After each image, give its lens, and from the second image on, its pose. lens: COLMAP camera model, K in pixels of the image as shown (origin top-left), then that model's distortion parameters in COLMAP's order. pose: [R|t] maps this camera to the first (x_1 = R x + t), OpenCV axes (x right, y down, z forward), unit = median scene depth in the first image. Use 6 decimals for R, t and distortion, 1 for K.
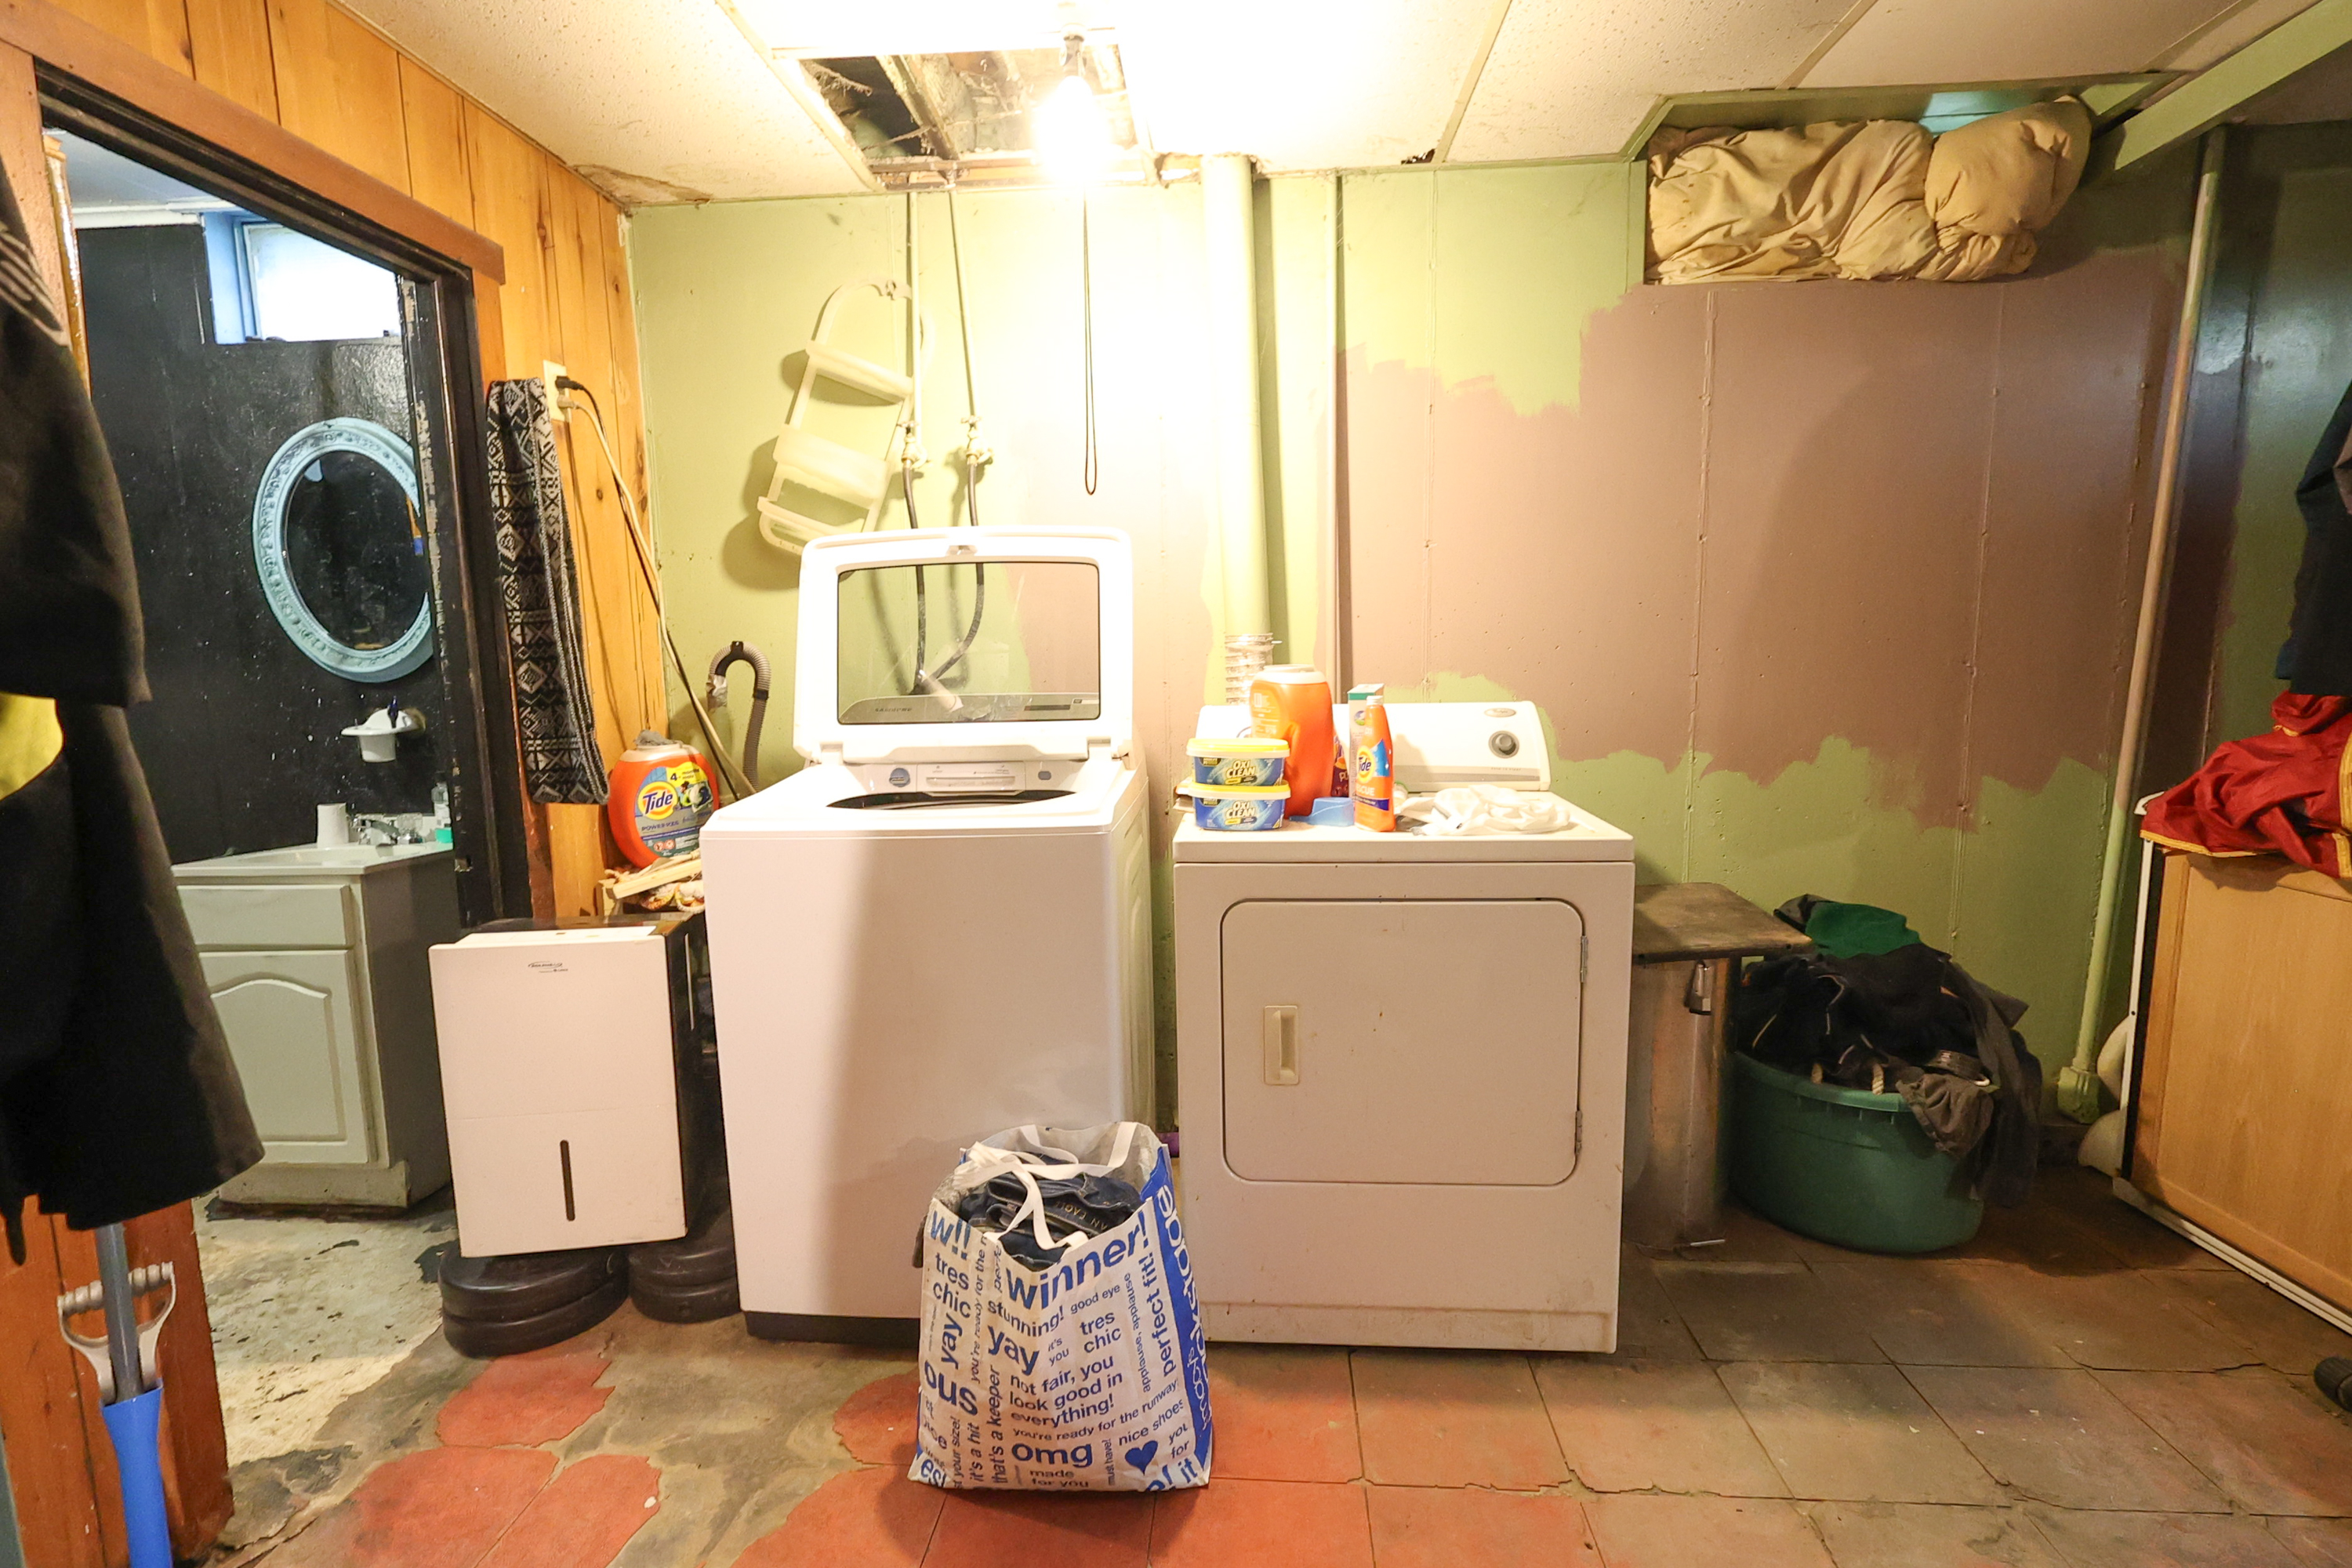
lens RADIAL K [[1076.0, 0, 1177.3], [0, 1076.0, 796.8], [0, 0, 1]] dist [-0.002076, -0.000954]
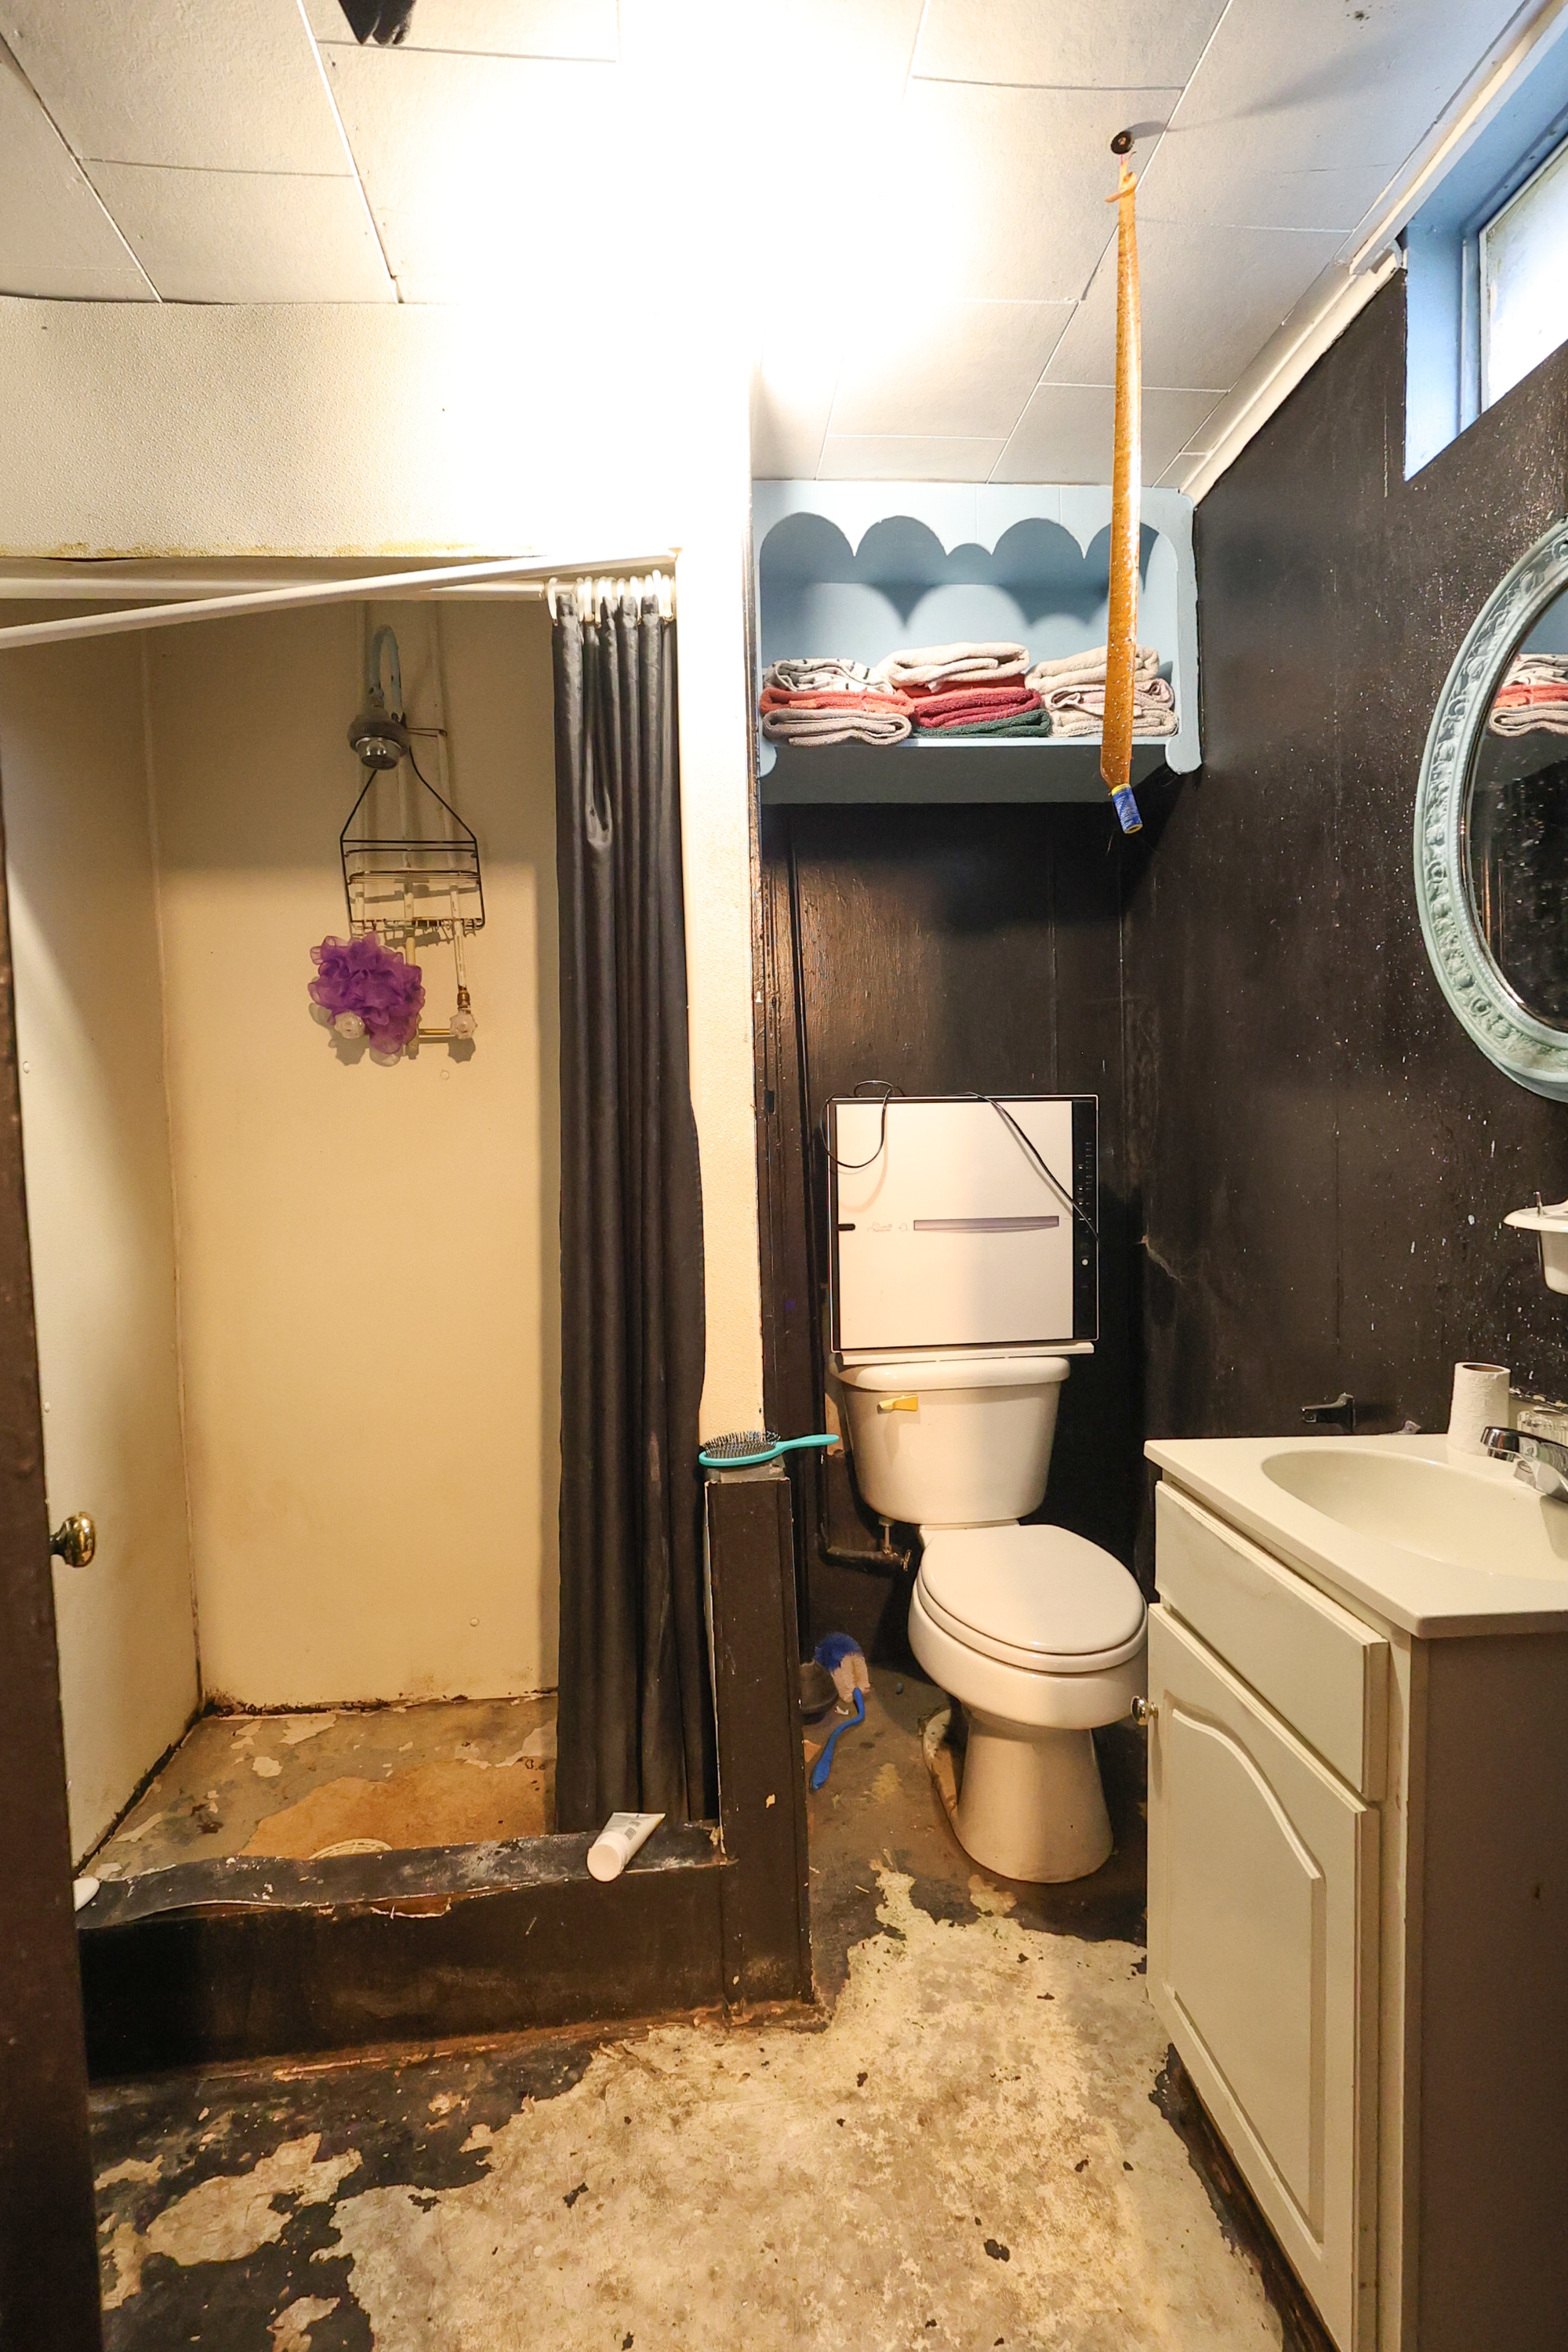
lens RADIAL K [[1076.0, 0, 777.2], [0, 1076.0, 1176.8], [0, 0, 1]] dist [-0.002076, -0.000954]
pose [[0.170333, 0.059789, -0.983571, -0.388786], [-0.099741, 0.994077, 0.043154, -0.065596], [0.980326, 0.090752, 0.175288, 0.617097]]
